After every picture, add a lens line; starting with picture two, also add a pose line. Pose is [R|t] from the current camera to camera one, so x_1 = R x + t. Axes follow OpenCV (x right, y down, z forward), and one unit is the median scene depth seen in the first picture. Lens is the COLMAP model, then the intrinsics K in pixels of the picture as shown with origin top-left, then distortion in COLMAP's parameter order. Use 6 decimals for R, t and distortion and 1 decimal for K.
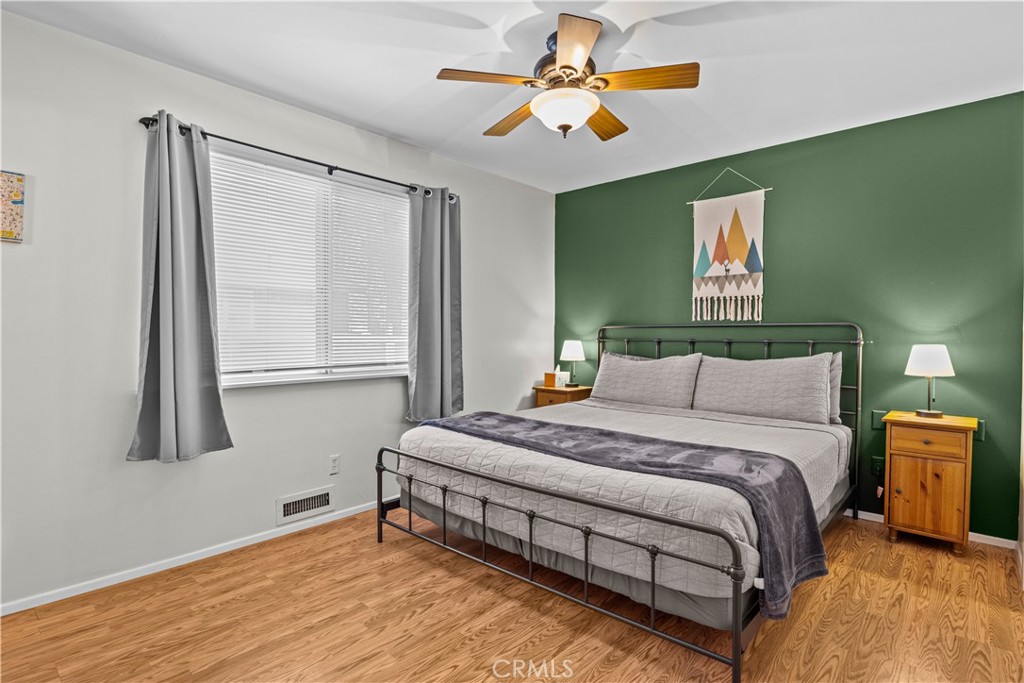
lens RADIAL K [[511.8, 0, 504.8], [0, 511.8, 342.4], [0, 0, 1]] dist [-0.008990, 0.000557]
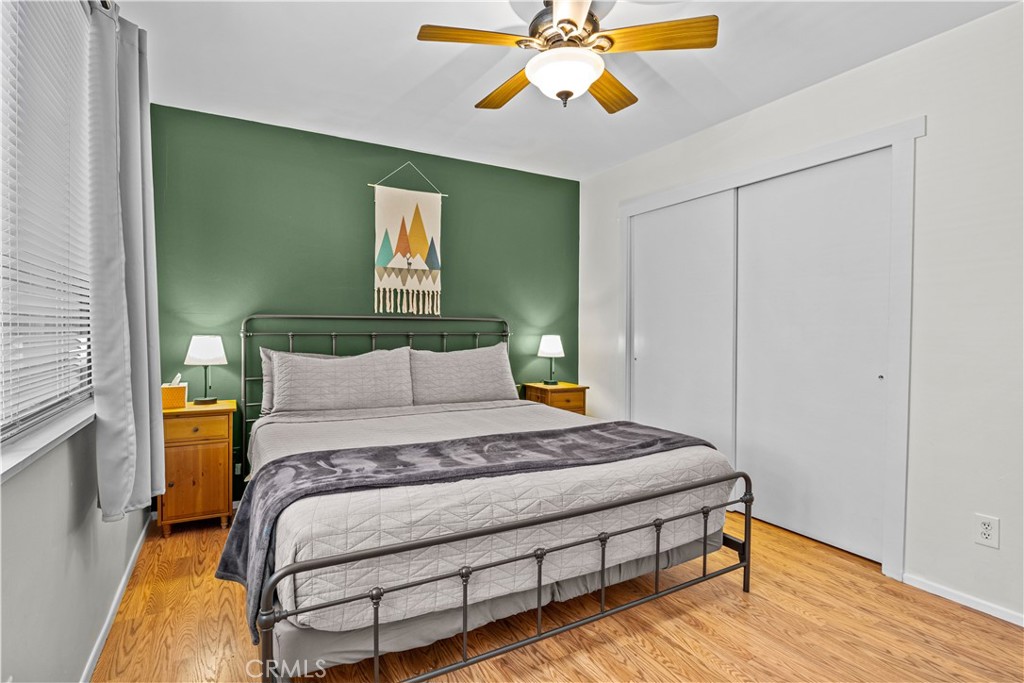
lens RADIAL K [[511.8, 0, 509.4], [0, 511.8, 337.2], [0, 0, 1]] dist [-0.008990, 0.000557]
pose [[0.318694, -0.015991, 0.947723, -0.480569], [0.008844, 0.999864, 0.013896, -0.009295], [-0.947816, 0.003953, 0.318792, 0.515986]]
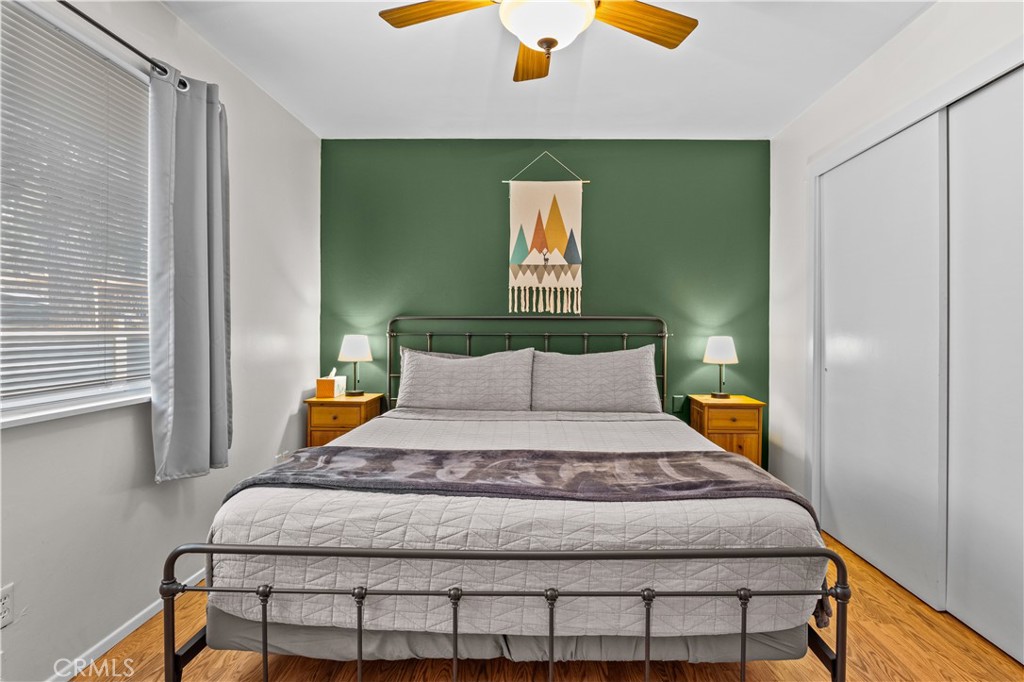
lens RADIAL K [[539.9, 0, 527.5], [0, 539.9, 331.2], [0, 0, 1]] dist [-0.015699, 0.000213]
pose [[0.750965, -0.003802, 0.660331, -0.261769], [0.008153, 0.999961, -0.003514, -0.005896], [-0.660291, 0.008022, 0.750967, 0.287244]]
